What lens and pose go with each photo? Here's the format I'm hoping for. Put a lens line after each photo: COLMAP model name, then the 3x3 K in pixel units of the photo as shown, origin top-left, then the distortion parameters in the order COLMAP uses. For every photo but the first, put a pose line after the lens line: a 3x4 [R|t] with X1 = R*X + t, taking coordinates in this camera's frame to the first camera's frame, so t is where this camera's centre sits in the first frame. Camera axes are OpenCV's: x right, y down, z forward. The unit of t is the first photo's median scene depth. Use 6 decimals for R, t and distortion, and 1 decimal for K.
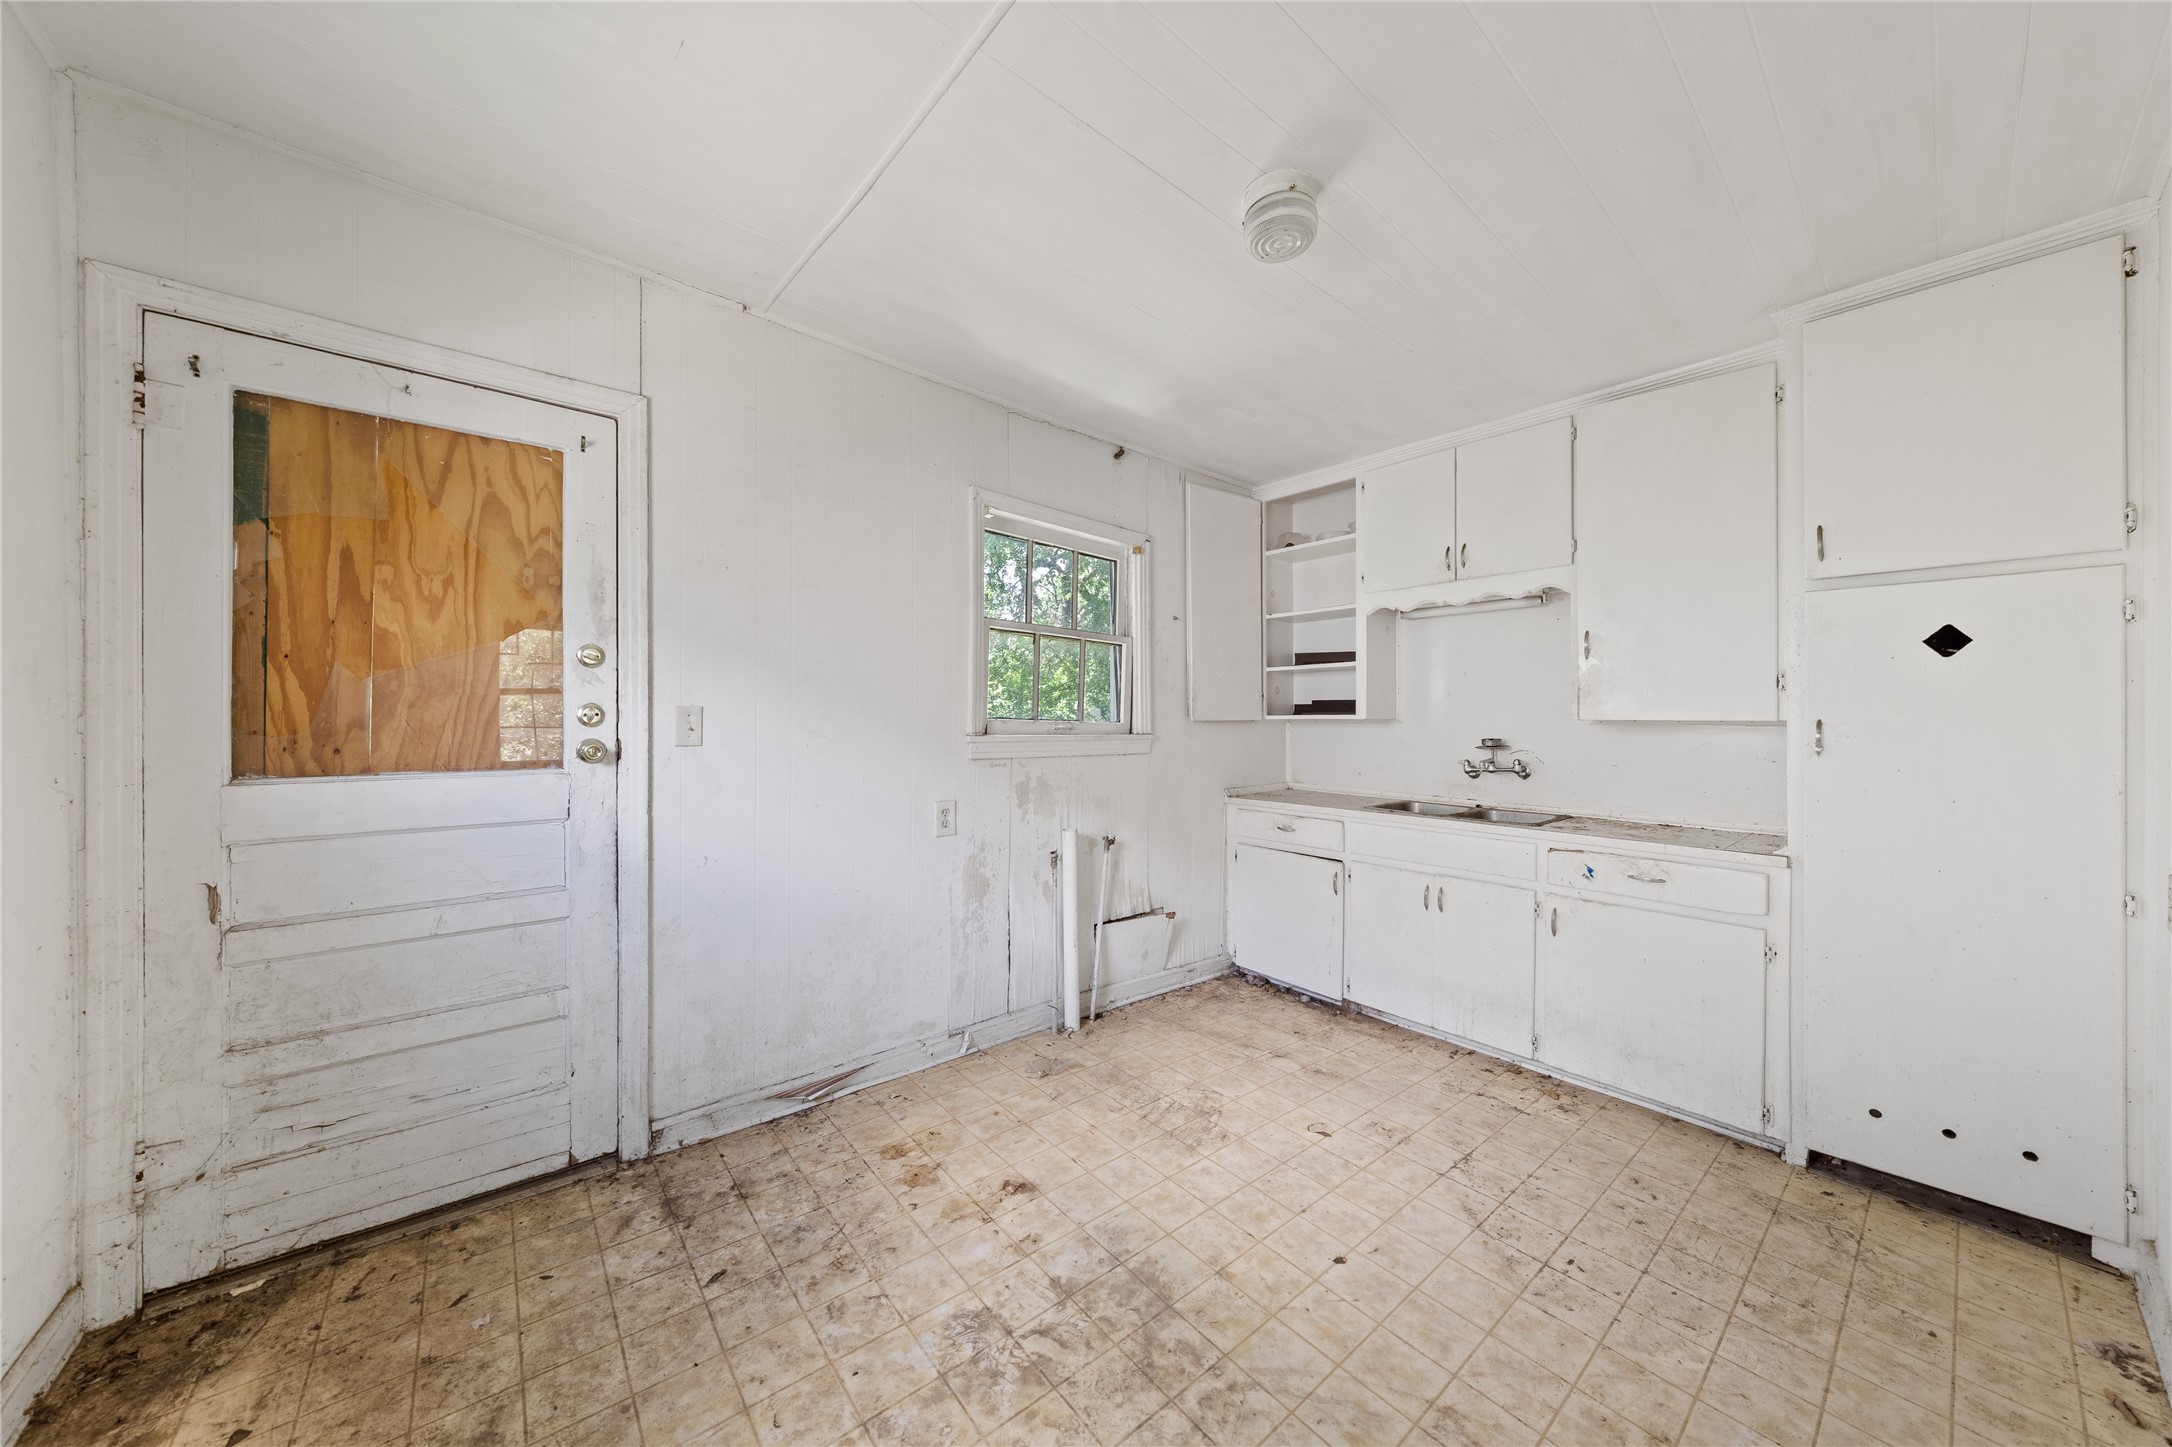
lens RADIAL K [[738.3, 0, 1093.8], [0, 738.3, 715.3], [0, 0, 1]] dist [-0.000332, 0.000133]
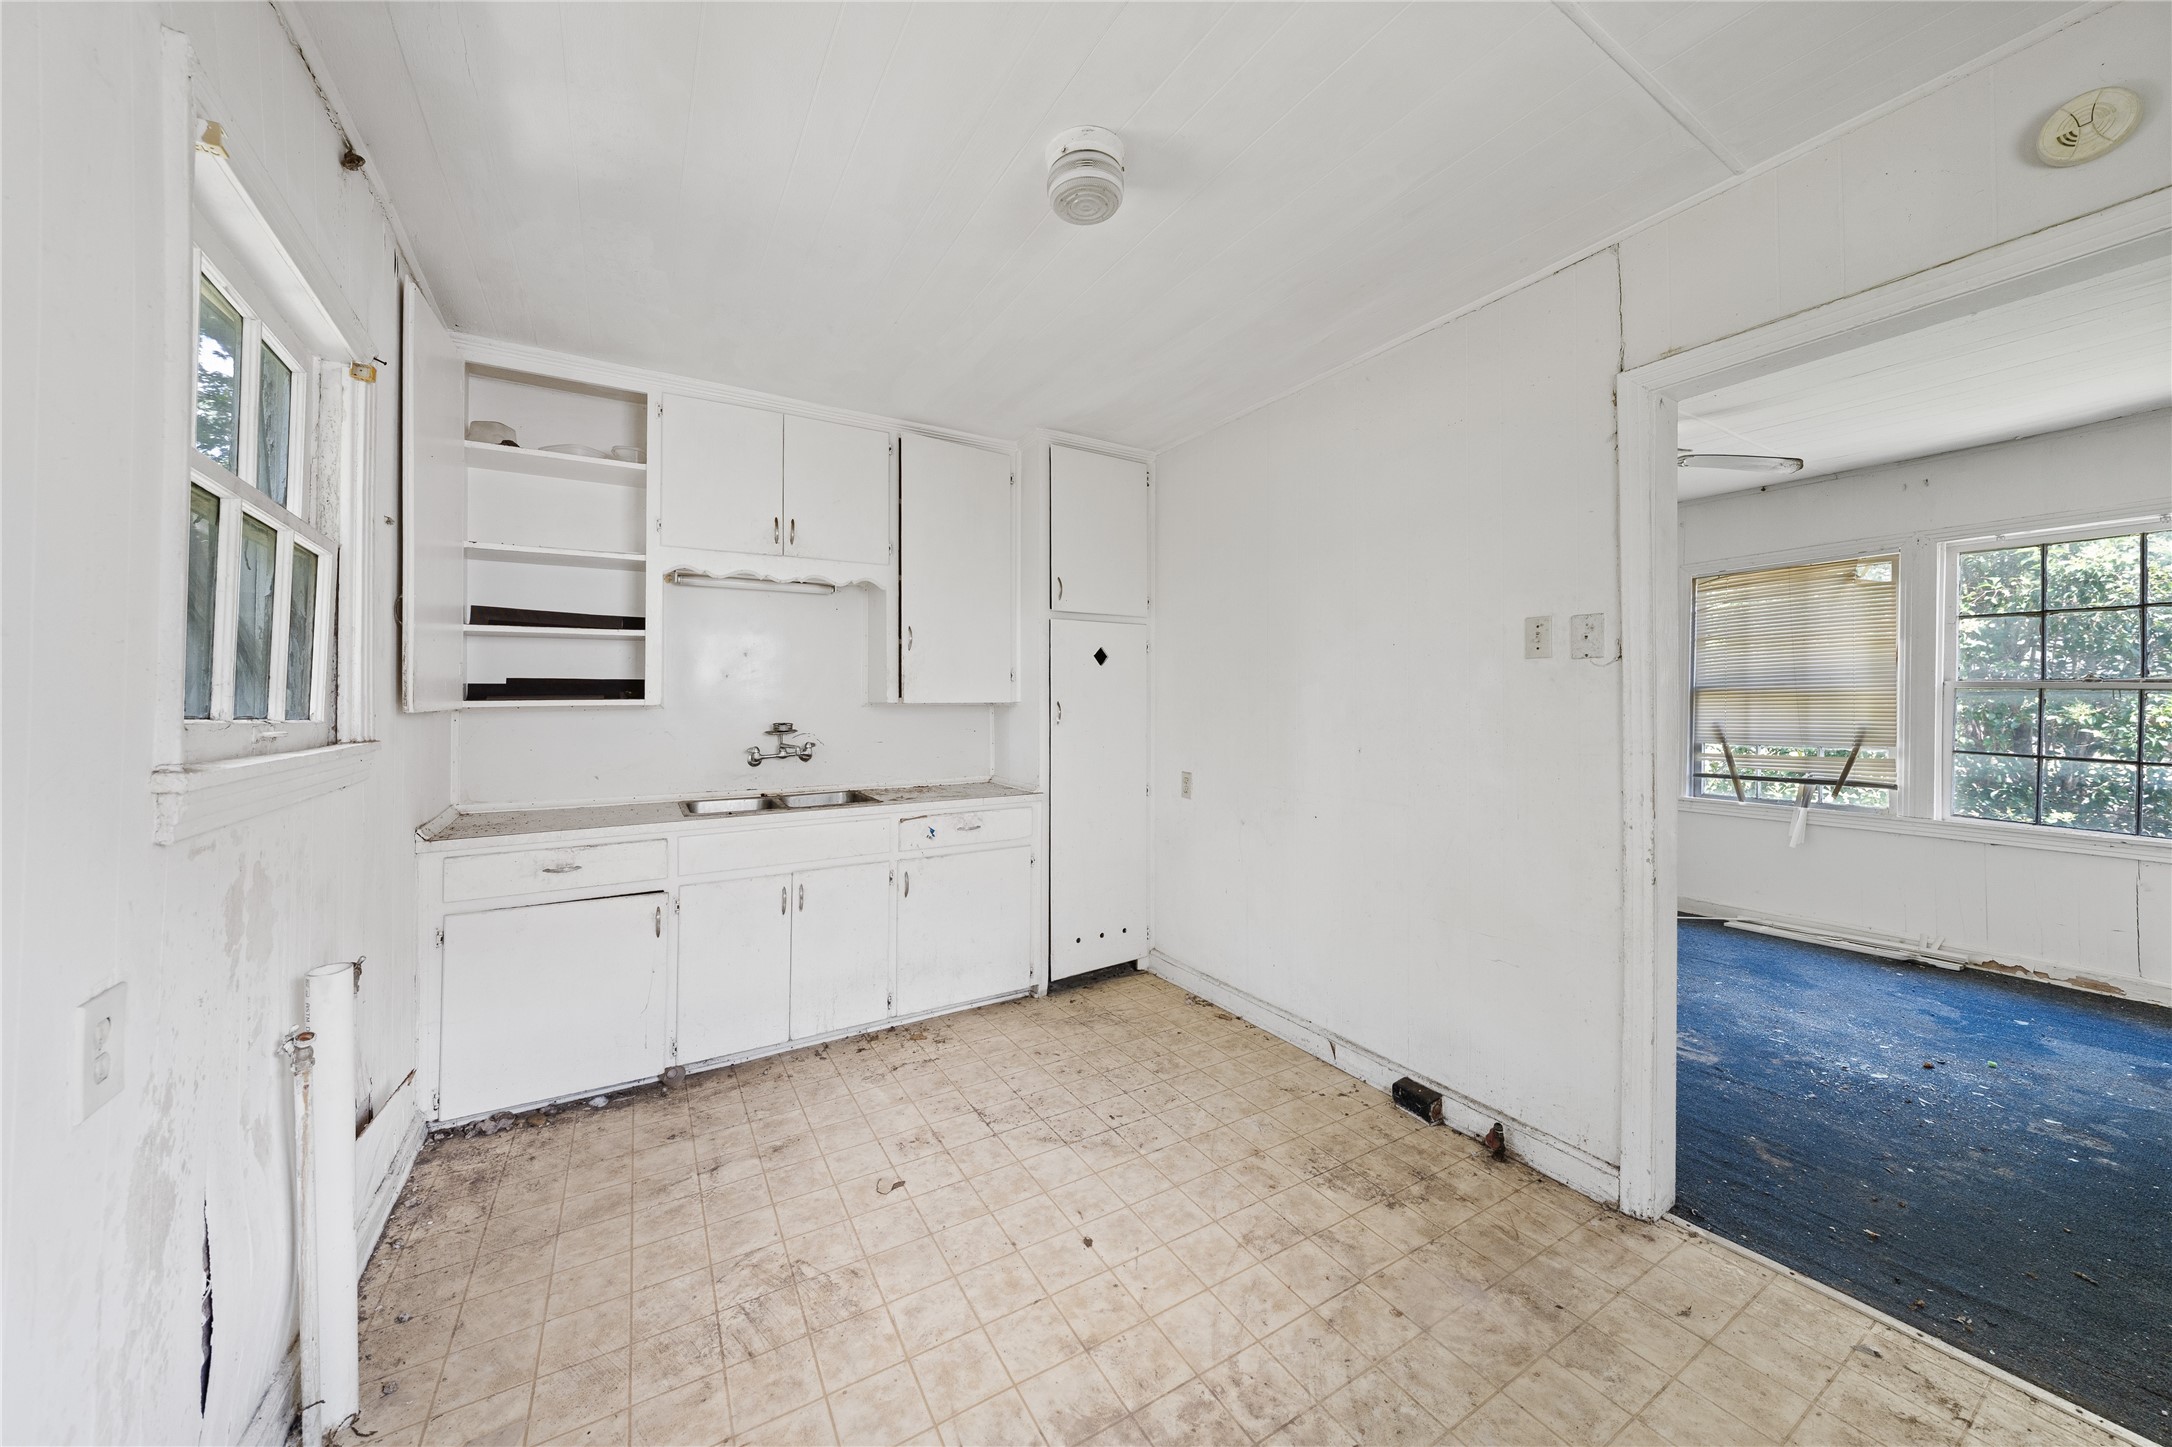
lens RADIAL K [[749.7, 0, 1077.3], [0, 749.7, 689.3], [0, 0, 1]] dist [-0.000505, 0.000318]
pose [[0.159635, 0.005449, 0.987161, -0.609230], [0.000268, 0.999984, -0.005563, -0.012055], [-0.987176, 0.001153, 0.159631, 0.752367]]
